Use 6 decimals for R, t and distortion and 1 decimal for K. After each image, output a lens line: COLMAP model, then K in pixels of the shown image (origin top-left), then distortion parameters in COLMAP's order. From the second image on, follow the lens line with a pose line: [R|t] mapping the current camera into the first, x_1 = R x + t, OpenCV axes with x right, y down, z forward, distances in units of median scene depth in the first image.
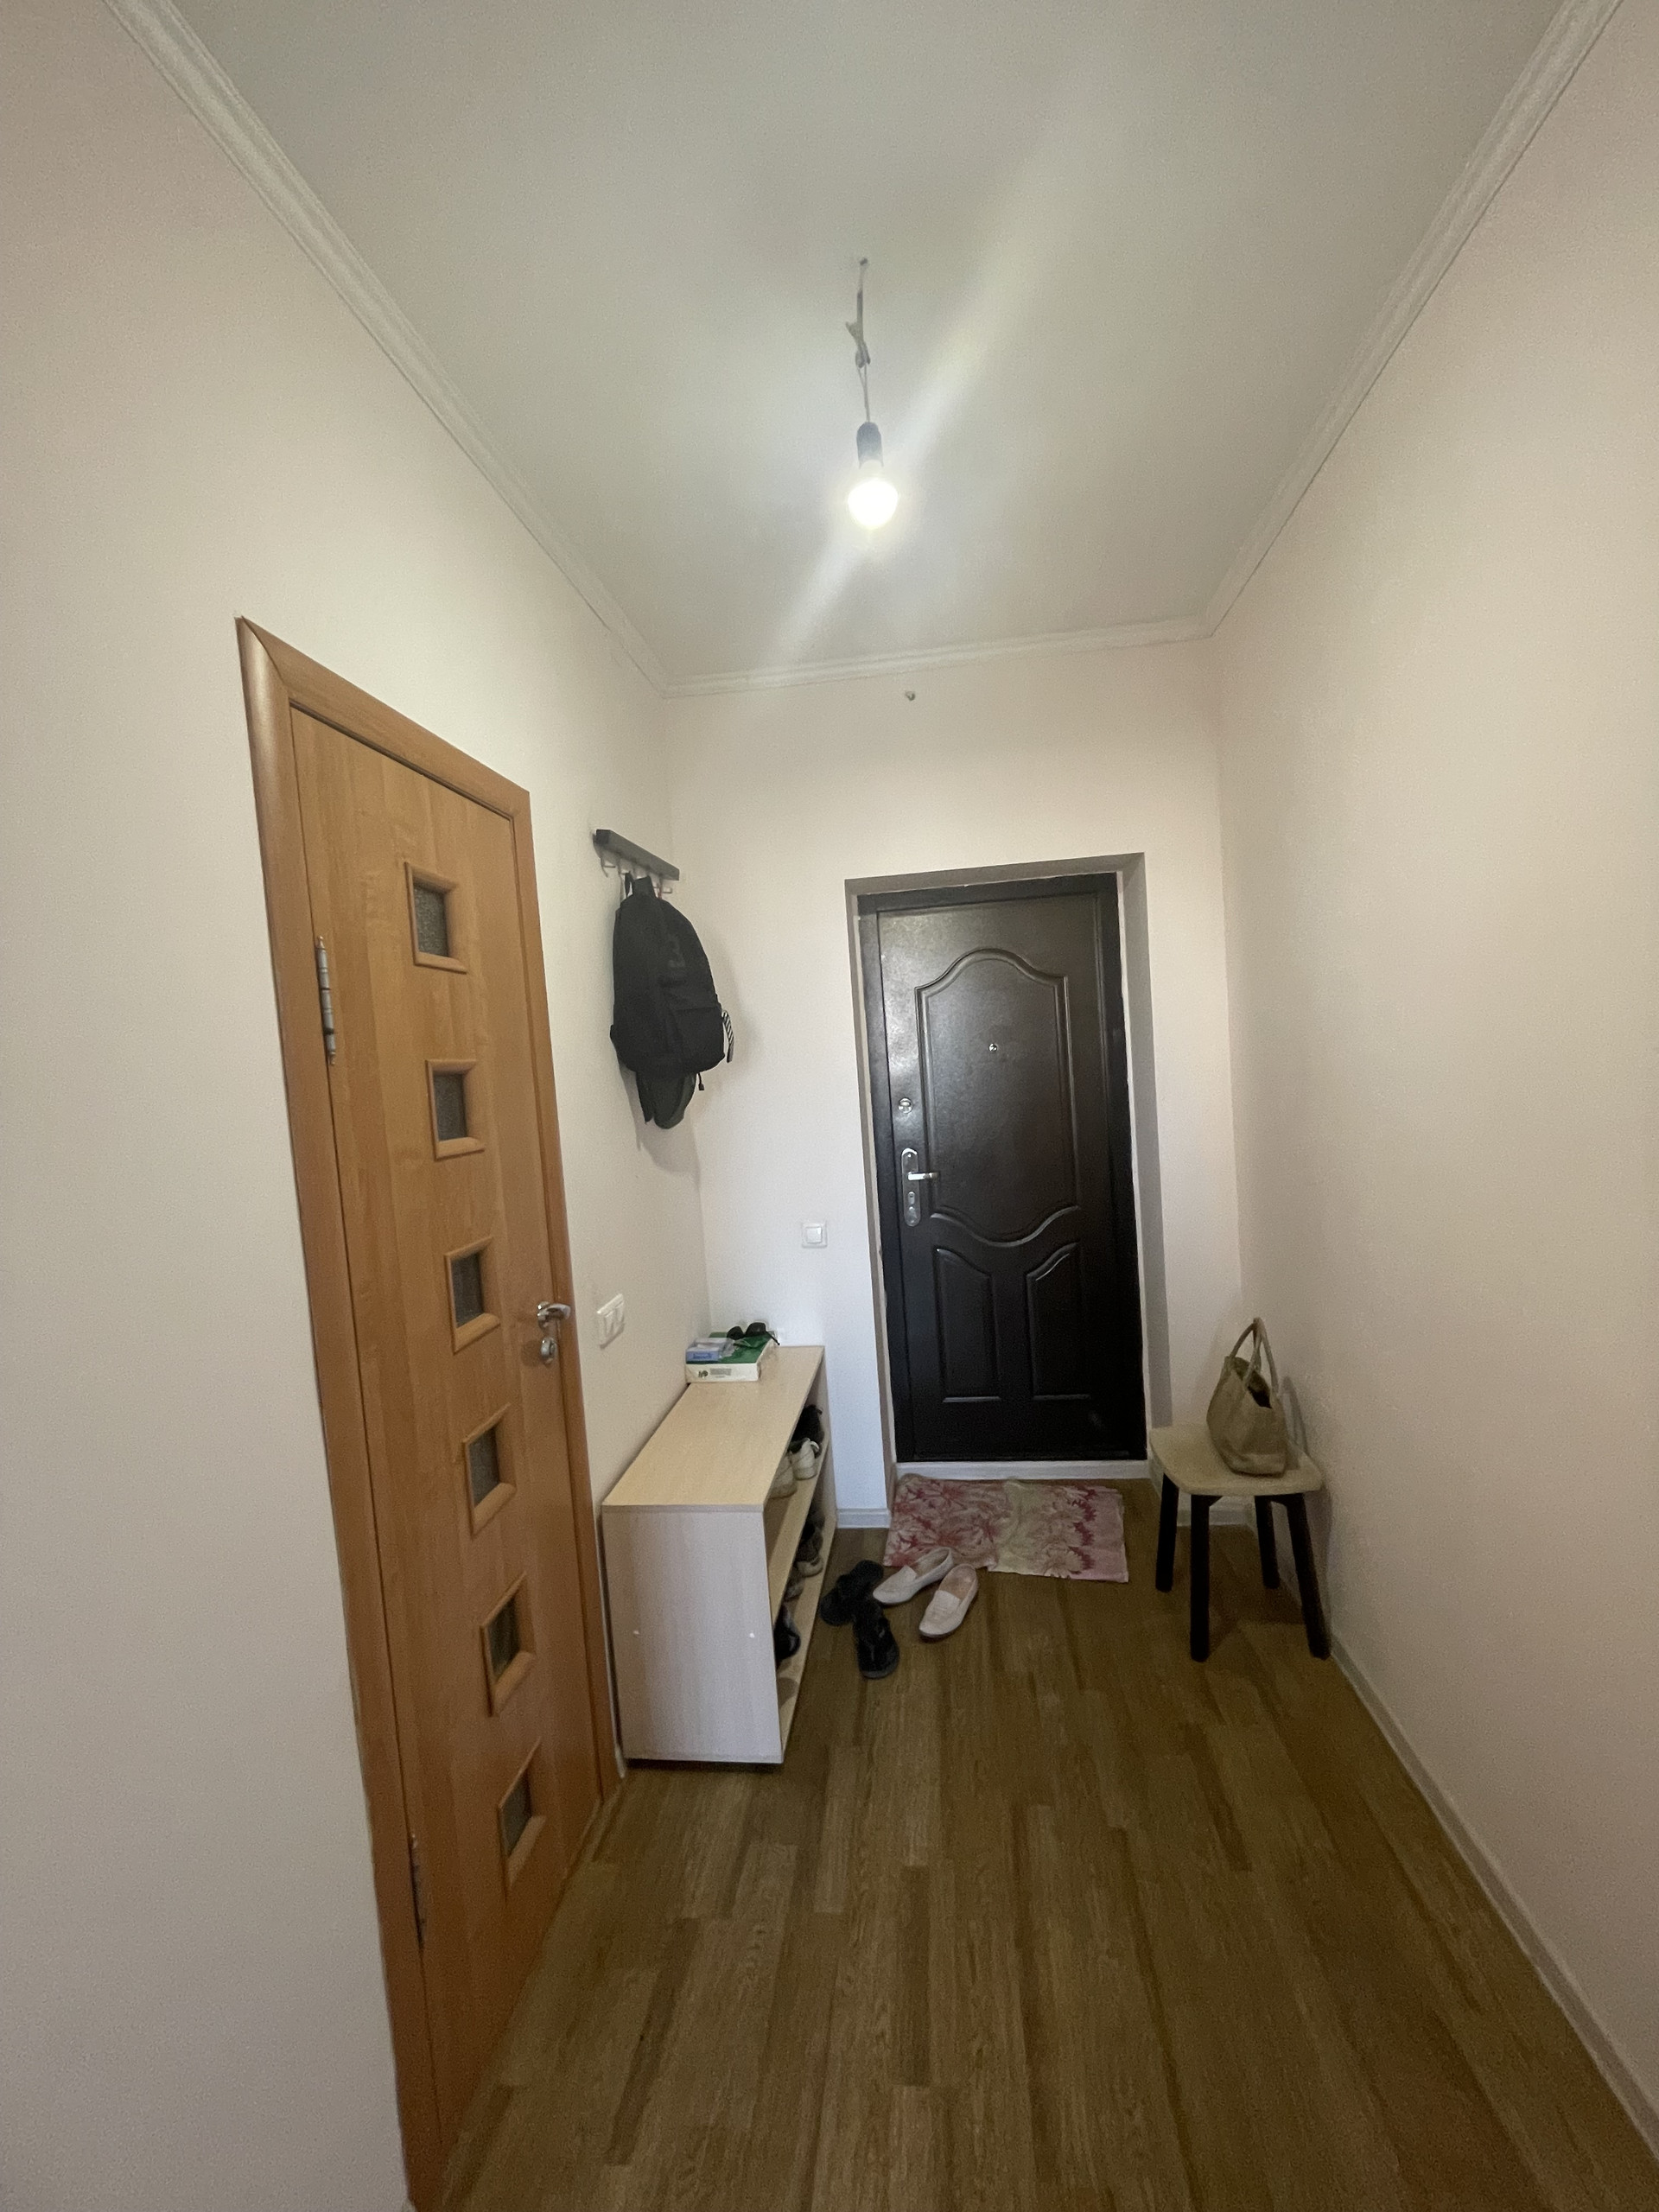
lens RADIAL K [[899.3, 0, 831.8], [0, 899.3, 1103.2], [0, 0, 1]] dist [-0.003230, 0.000598]
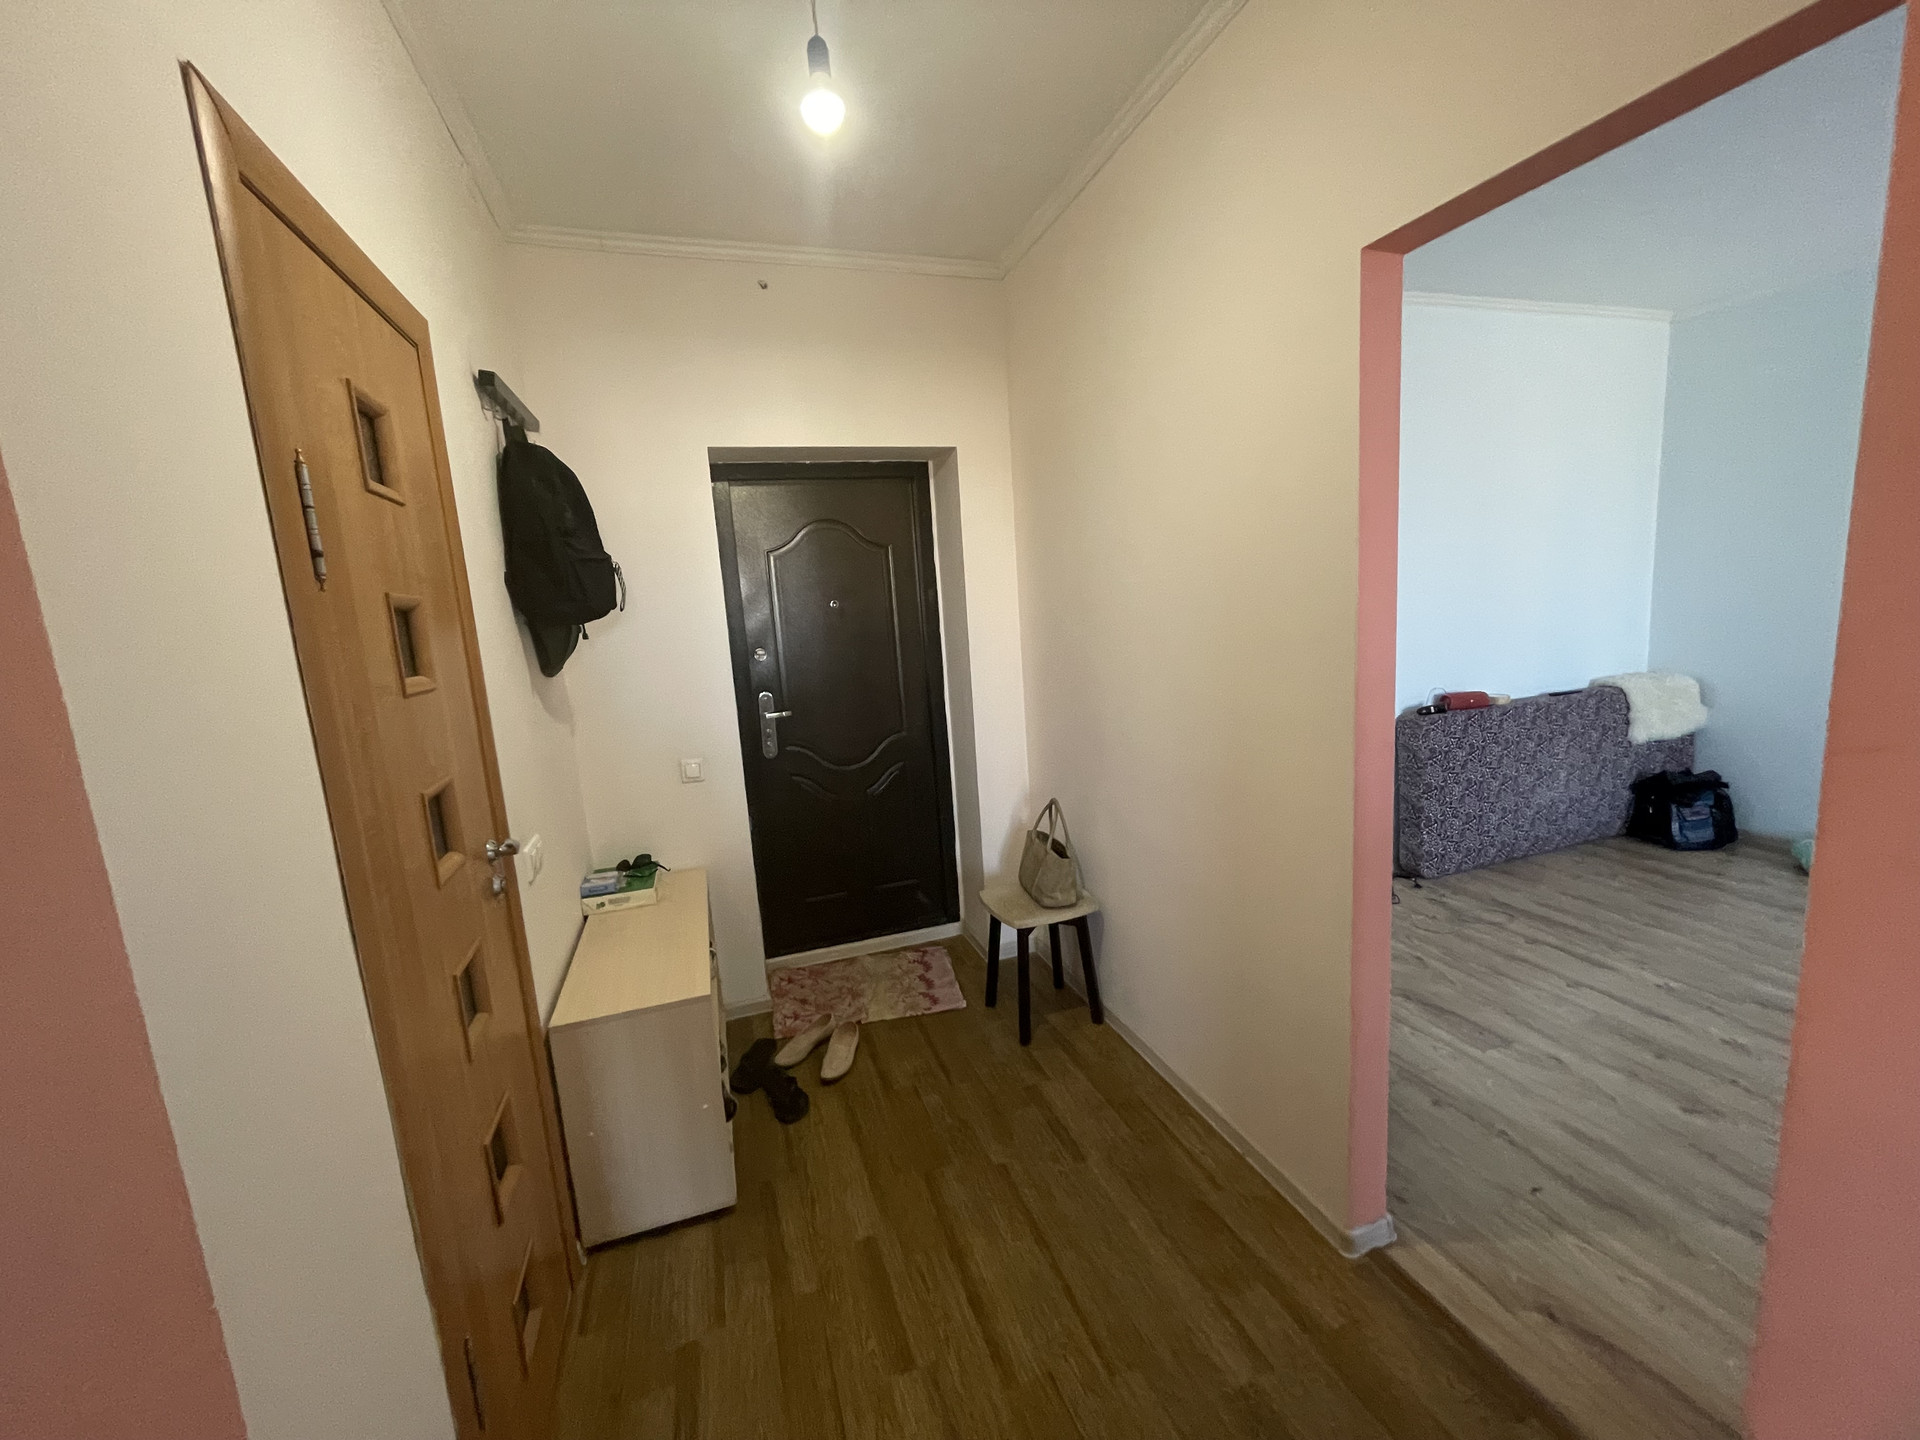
lens RADIAL K [[780.6, 0, 960.6], [0, 780.6, 720.6], [0, 0, 1]] dist [-0.003230, 0.000598]
pose [[0.902199, -0.056641, 0.427585, -0.157494], [0.027009, 0.996813, 0.075057, 0.025342], [-0.430474, -0.056167, 0.900854, -0.014351]]
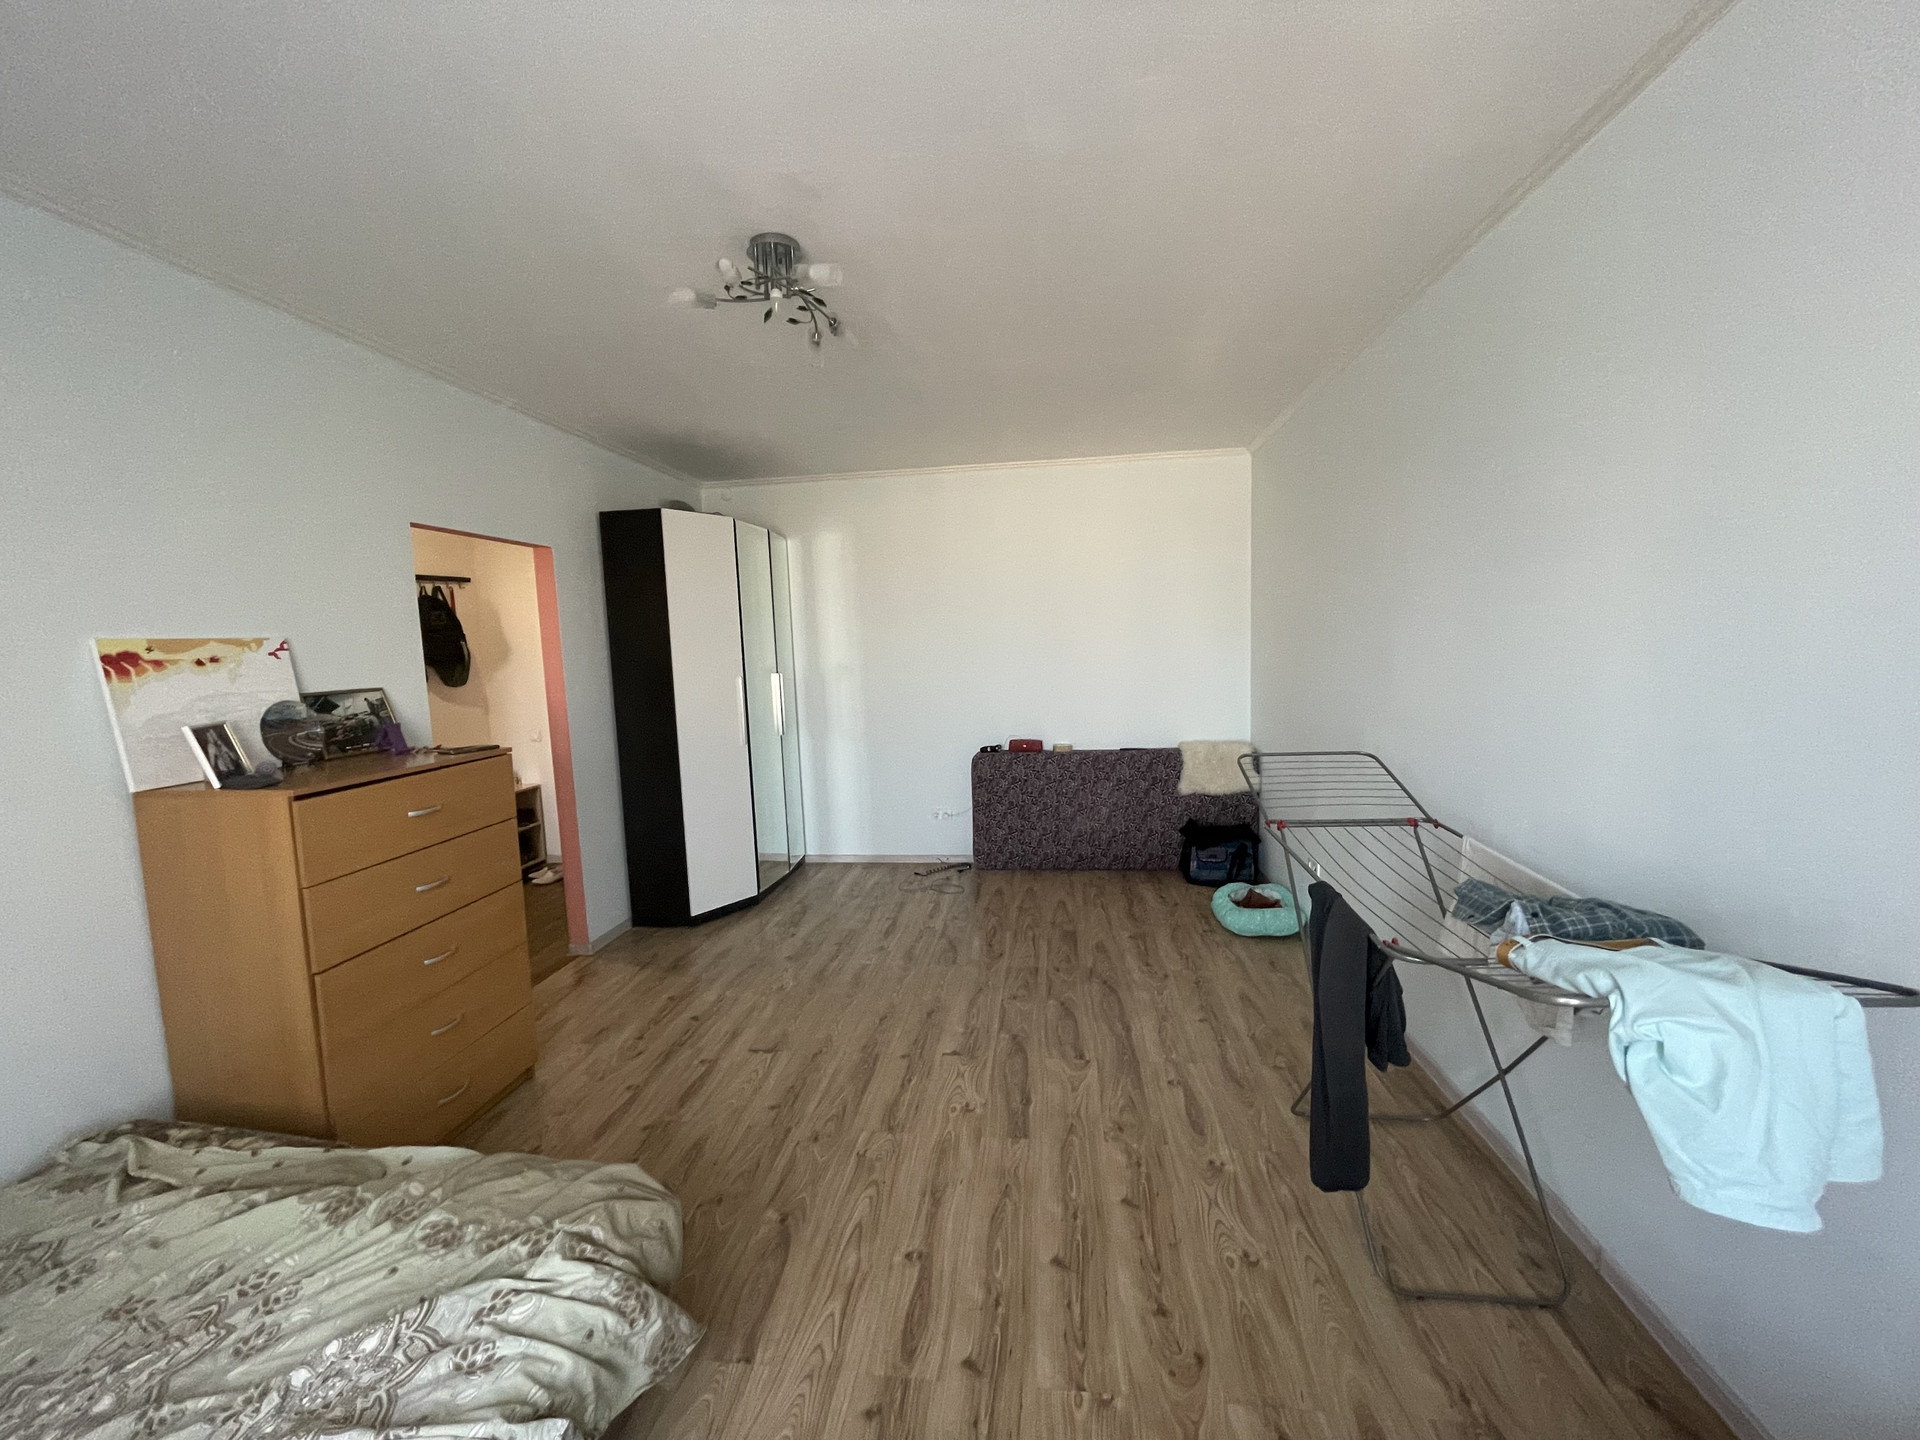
lens RADIAL K [[780.6, 0, 960.6], [0, 780.6, 720.6], [0, 0, 1]] dist [-0.003230, 0.000598]
pose [[0.999262, 0.037793, 0.006881, 1.289038], [-0.038061, 0.998290, 0.044373, -0.030254], [-0.005193, -0.044602, 0.998991, -1.232856]]
